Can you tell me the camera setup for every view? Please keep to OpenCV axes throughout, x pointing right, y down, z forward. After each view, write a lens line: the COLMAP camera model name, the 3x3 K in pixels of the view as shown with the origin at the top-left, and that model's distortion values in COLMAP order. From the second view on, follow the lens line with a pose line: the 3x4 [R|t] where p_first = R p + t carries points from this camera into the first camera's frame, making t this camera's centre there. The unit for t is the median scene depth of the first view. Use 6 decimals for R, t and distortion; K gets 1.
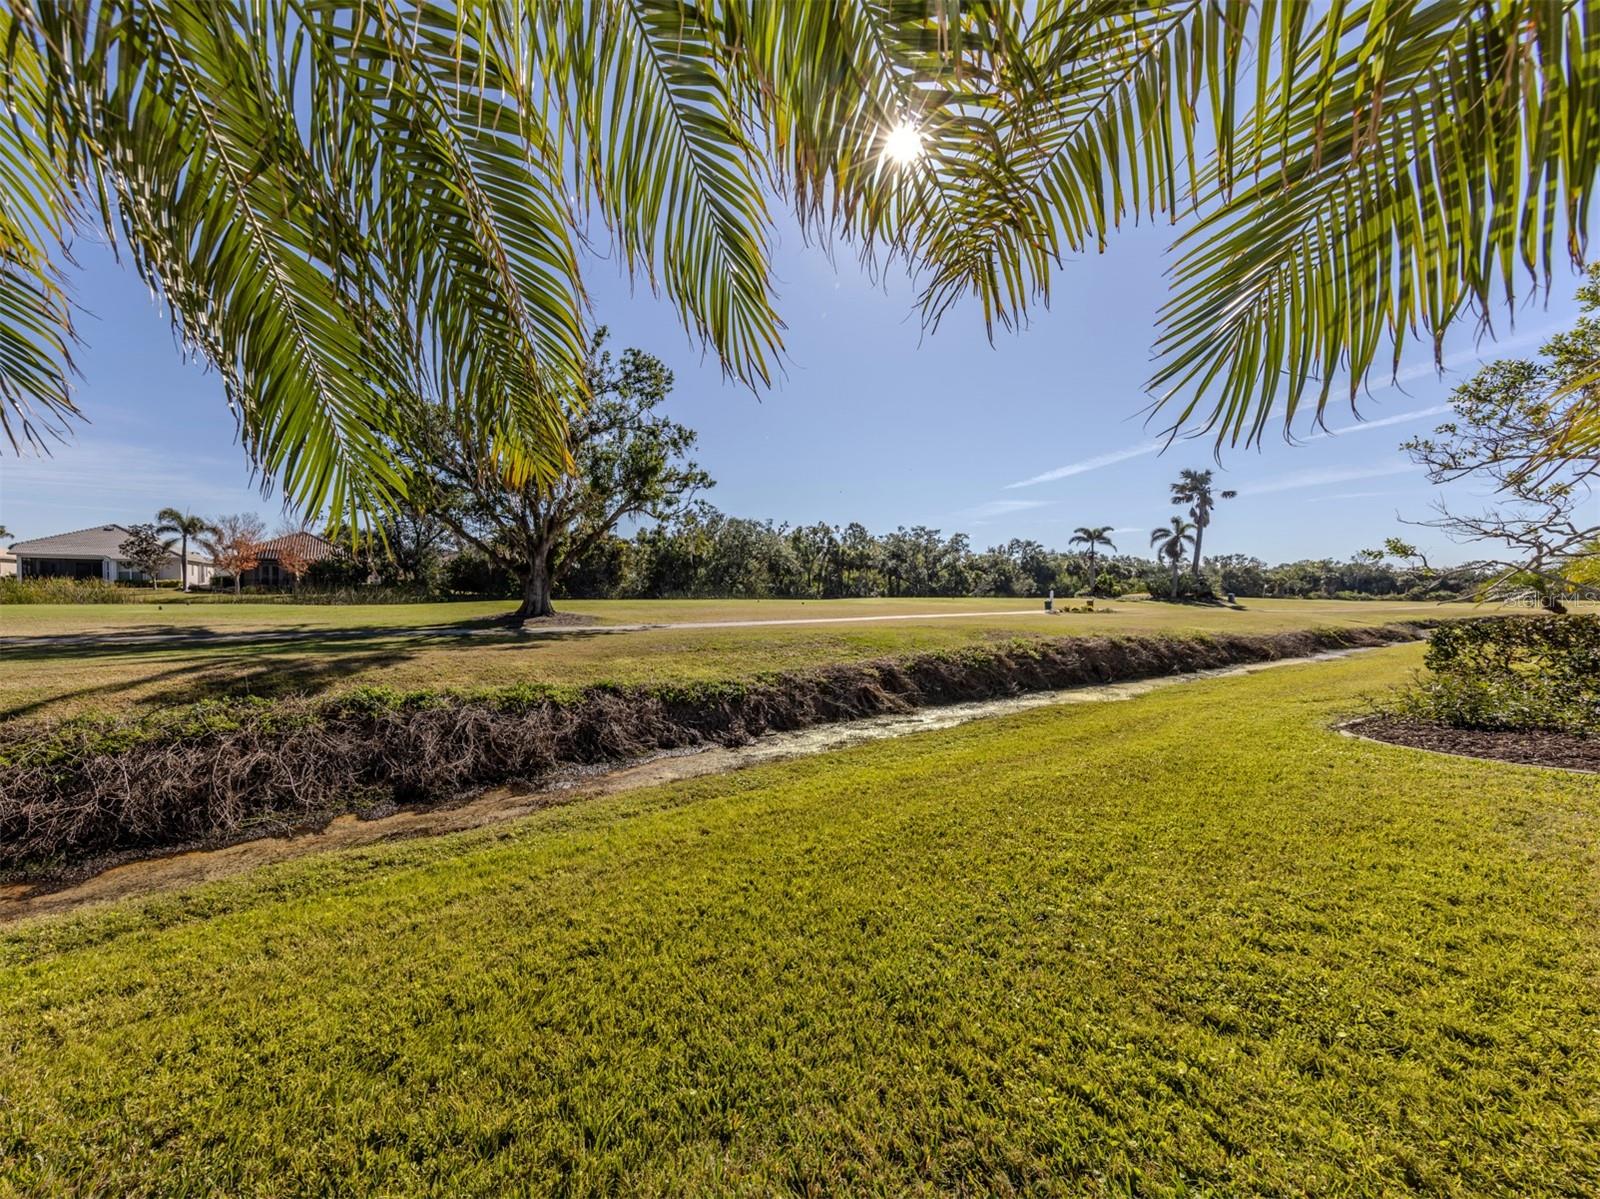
lens RADIAL K [[551.5, 0, 800.0], [0, 551.5, 599.5], [0, 0, 1]] dist [-0.000025, -0.000186]
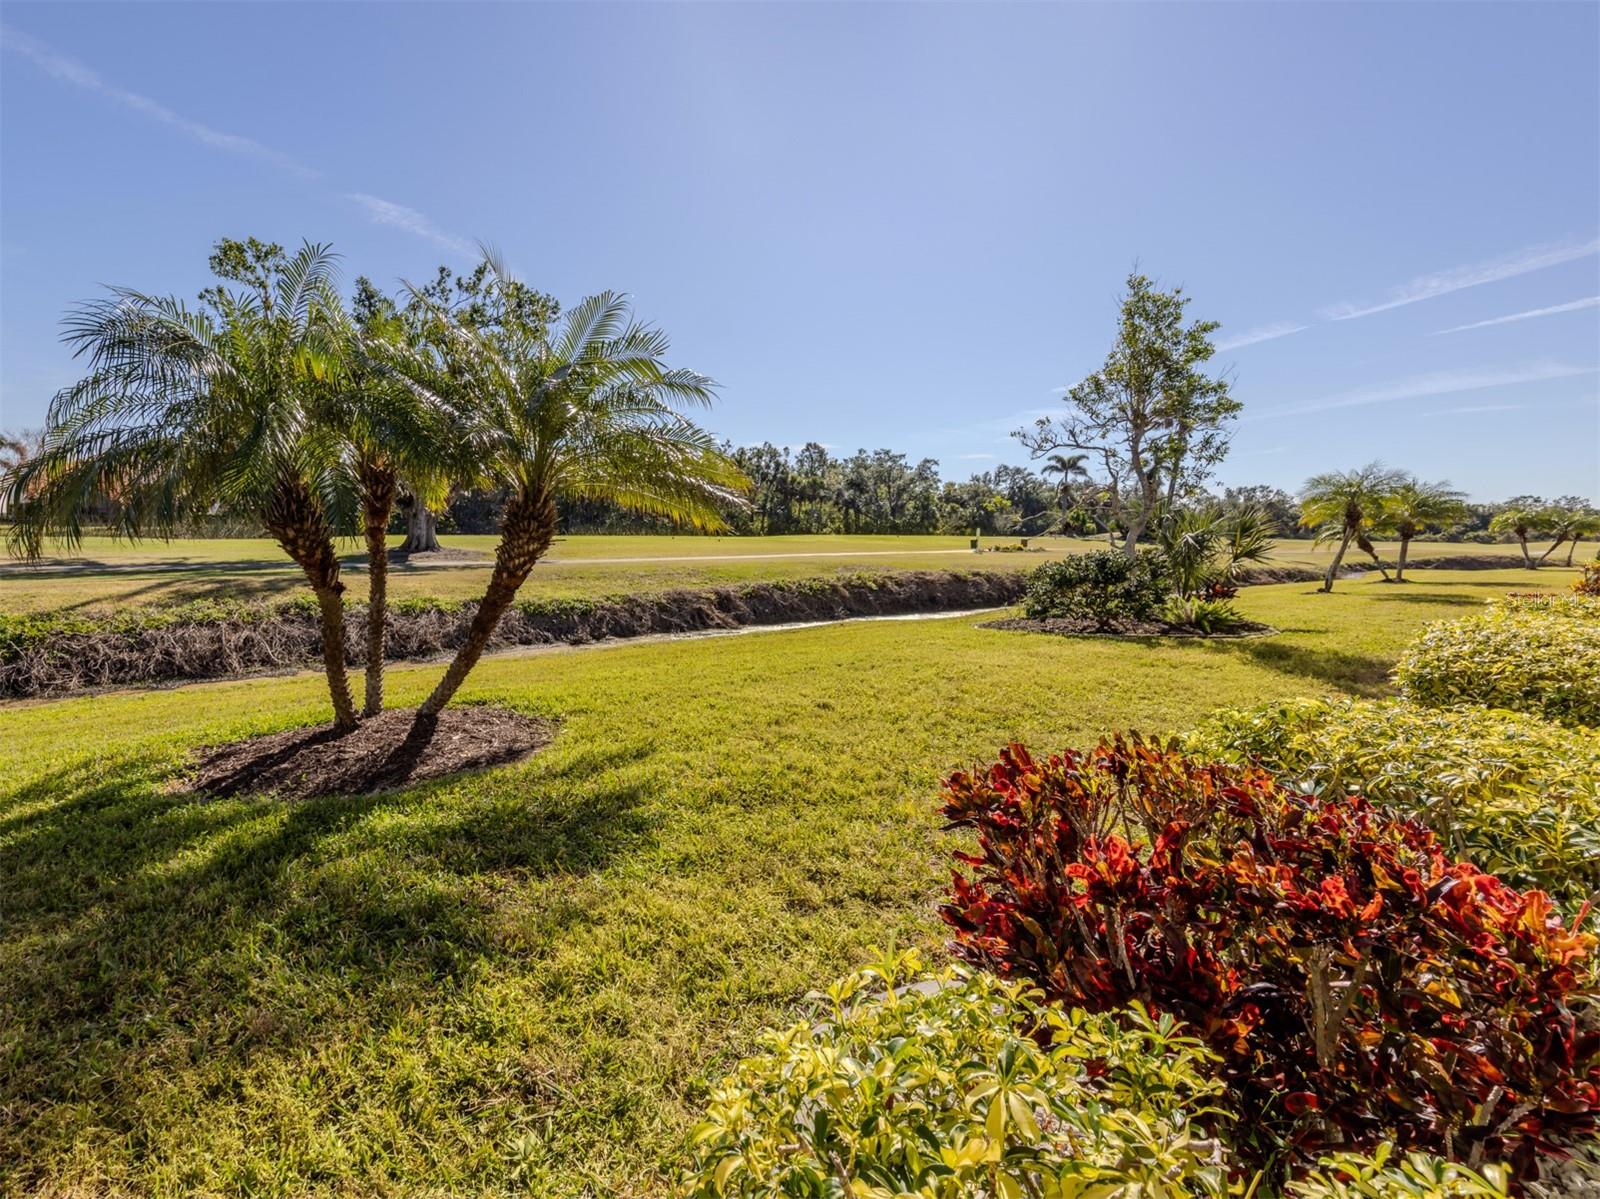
lens RADIAL K [[705.1, 0, 787.4], [0, 705.1, 569.4], [0, 0, 1]] dist [0.001760, 0.000219]
pose [[0.999289, 0.004339, 0.037443, 0.049821], [-0.006068, 0.998914, 0.046192, 0.000319], [-0.037202, -0.046387, 0.998231, -0.110176]]
